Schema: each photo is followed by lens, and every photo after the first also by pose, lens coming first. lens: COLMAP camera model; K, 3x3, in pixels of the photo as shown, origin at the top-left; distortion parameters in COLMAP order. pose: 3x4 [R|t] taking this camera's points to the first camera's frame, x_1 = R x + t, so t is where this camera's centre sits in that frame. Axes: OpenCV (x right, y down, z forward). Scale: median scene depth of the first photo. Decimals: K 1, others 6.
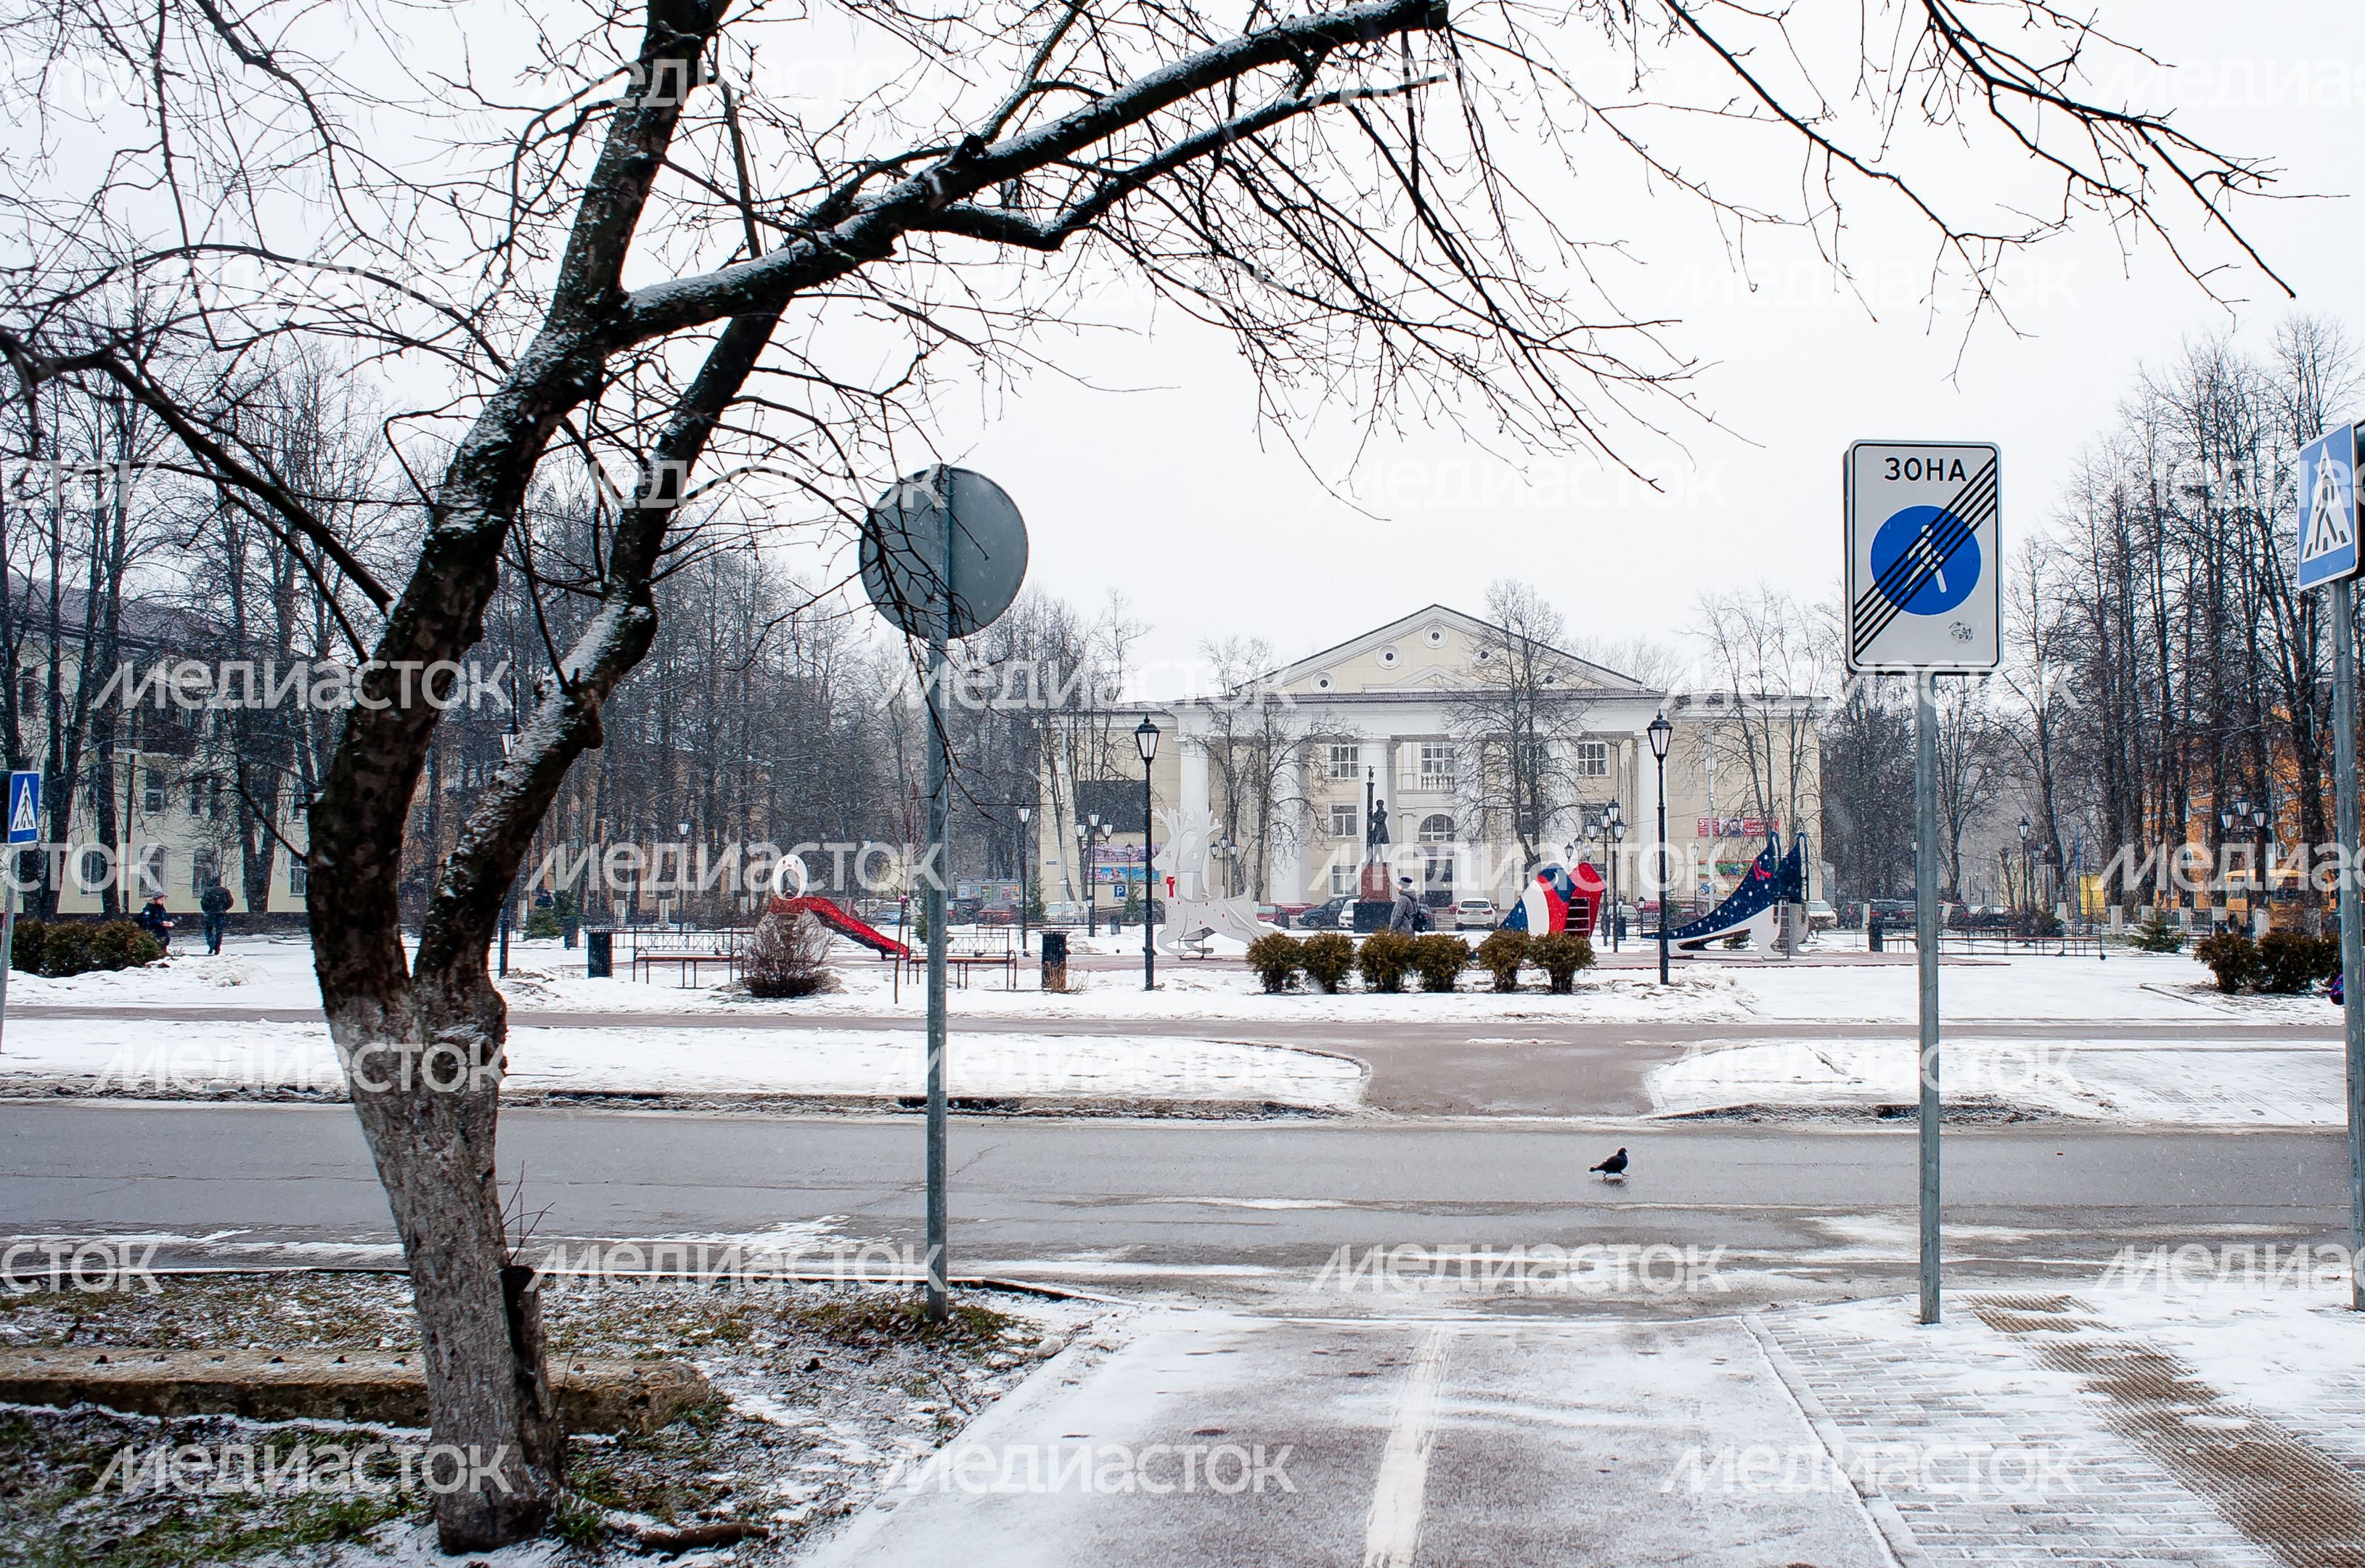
lens RADIAL K [[2277.4, 0, 1182.5], [0, 2277.4, 784.0], [0, 0, 1]] dist [-0.003382, -0.003776]
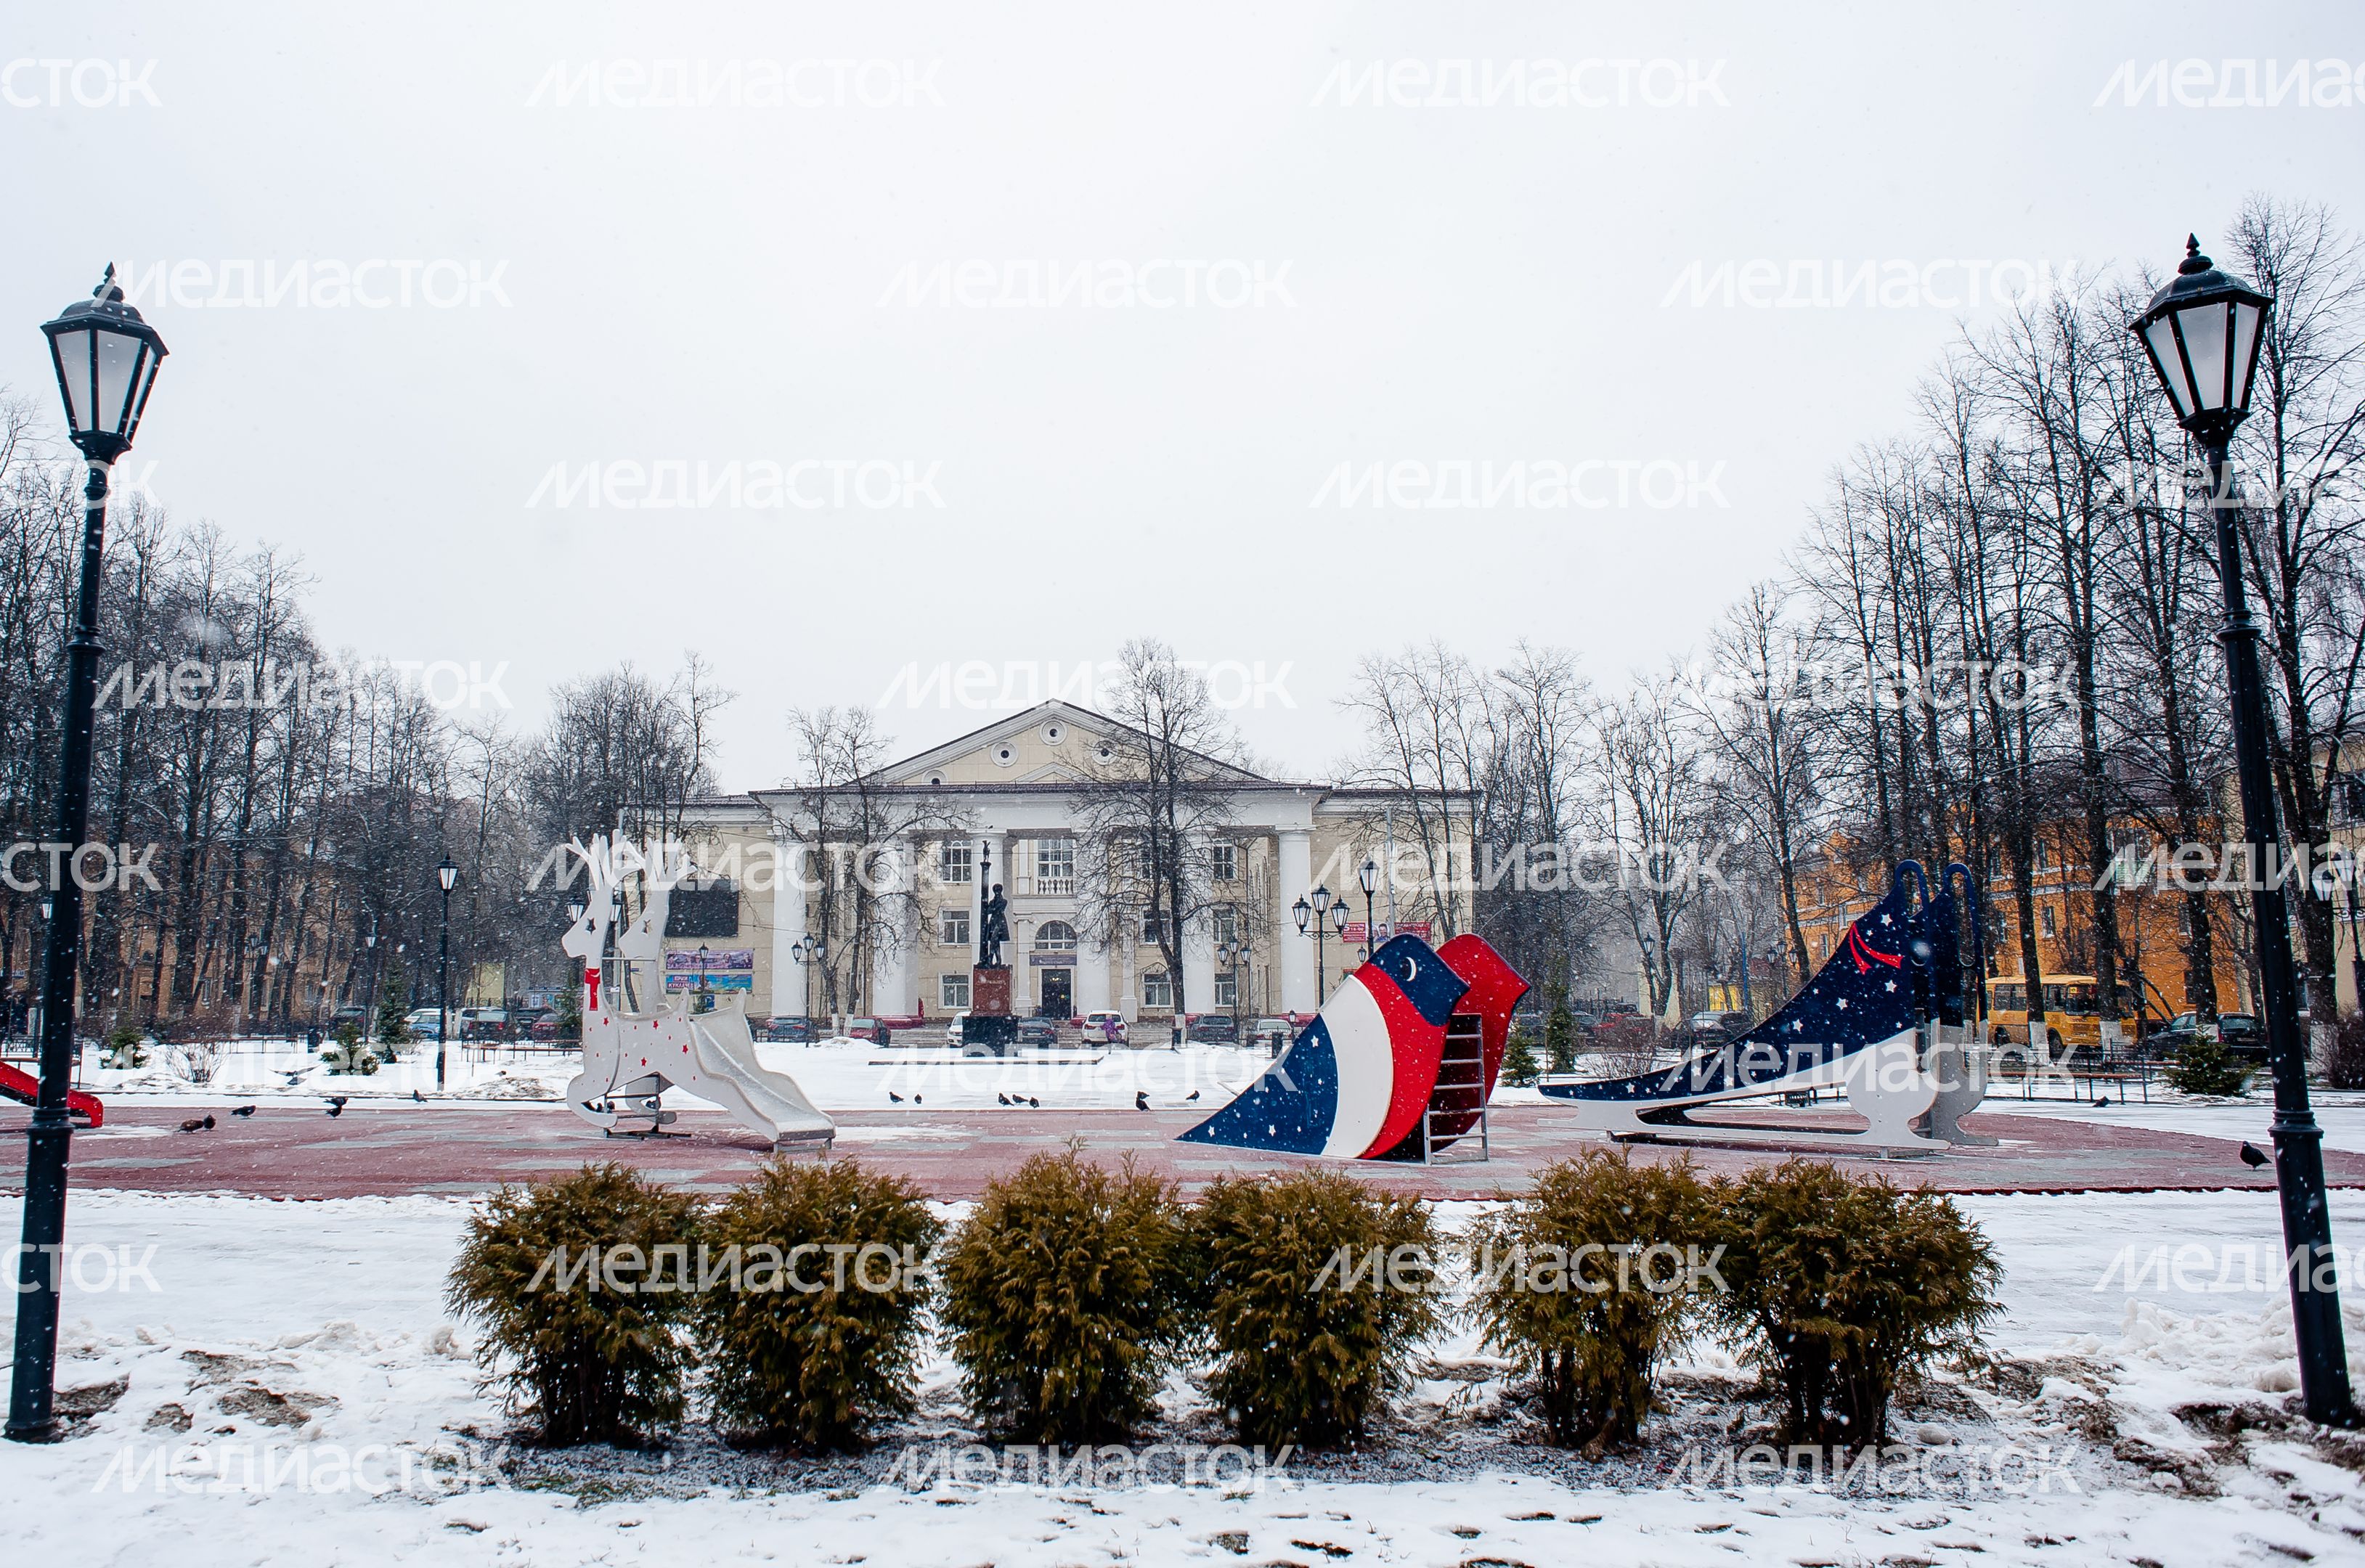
lens RADIAL K [[1876.7, 0, 1173.9], [0, 1876.7, 747.3], [0, 0, 1]] dist [-0.104078, 0.112197]
pose [[0.983138, 0.023151, 0.181394, 0.022324], [-0.006999, 0.995991, -0.089182, 0.013329], [-0.182731, 0.086409, 0.979358, 0.278328]]
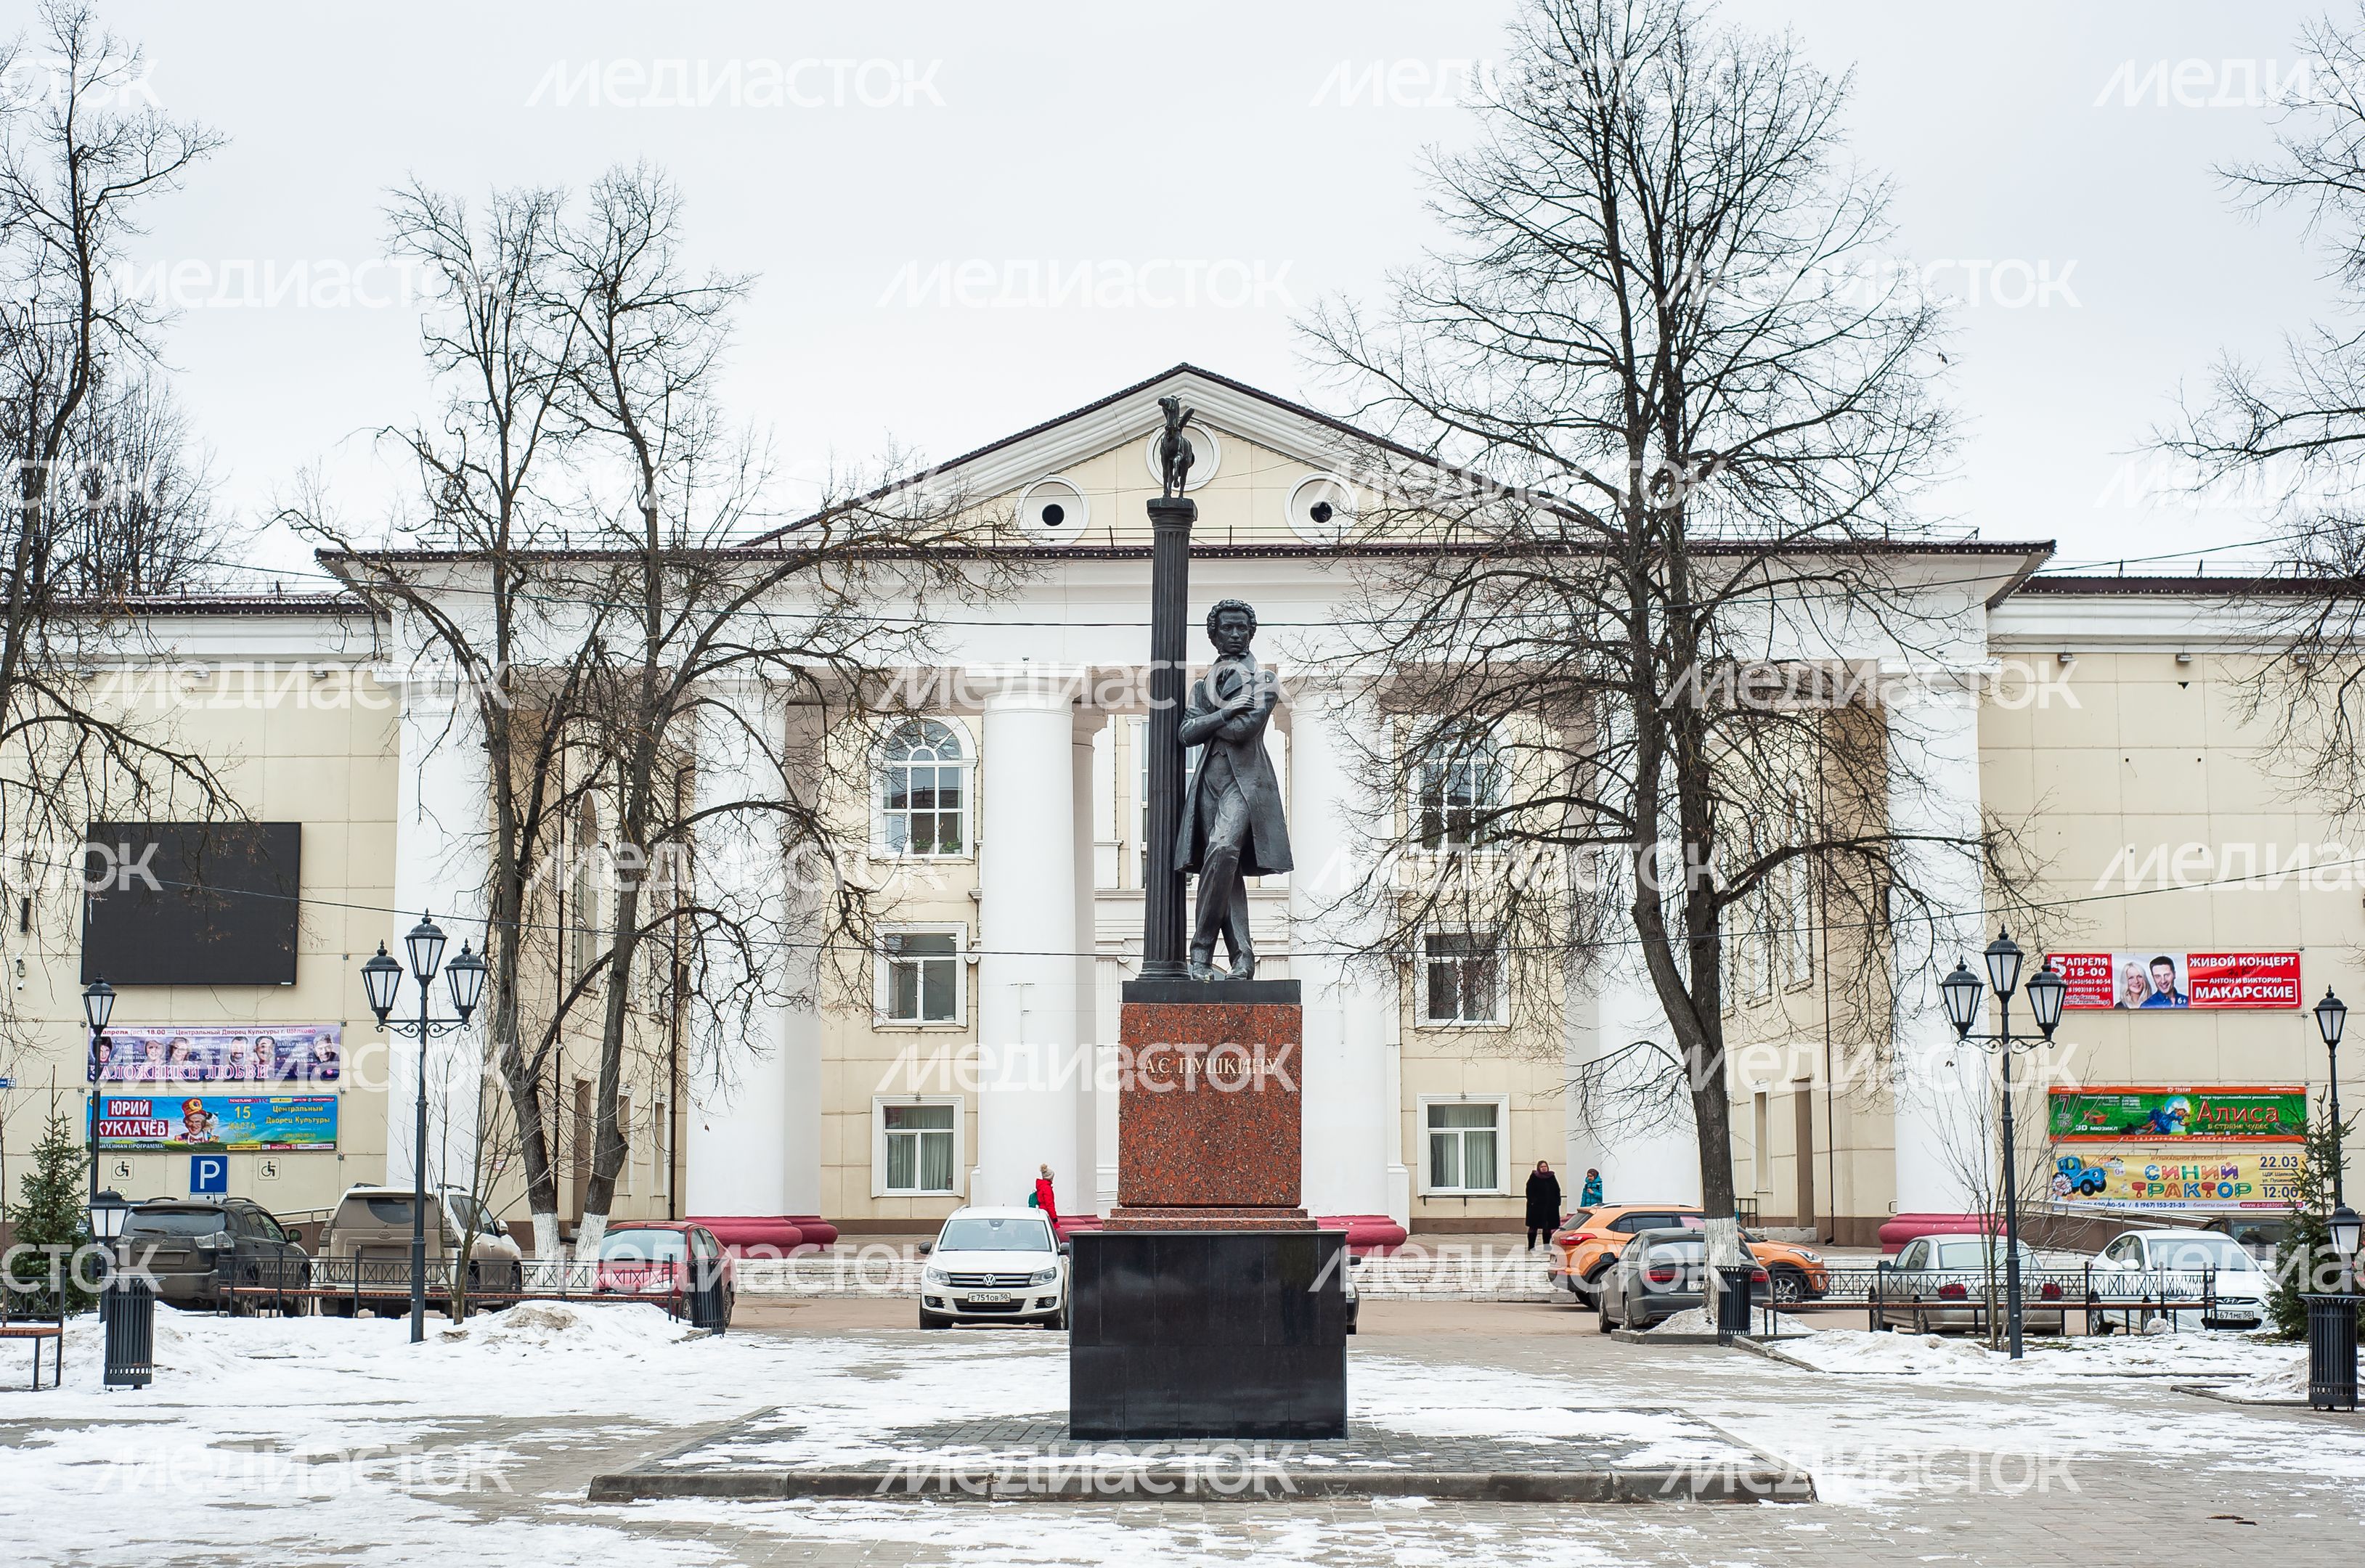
lens RADIAL K [[3448.1, 0, 1182.5], [0, 3448.1, 784.0], [0, 0, 1]] dist [-0.017779, 0.012914]
pose [[0.987519, 0.021608, 0.156011, 0.035418], [-0.010853, 0.997526, -0.069461, 0.029153], [-0.157126, 0.066901, 0.985310, 0.596521]]
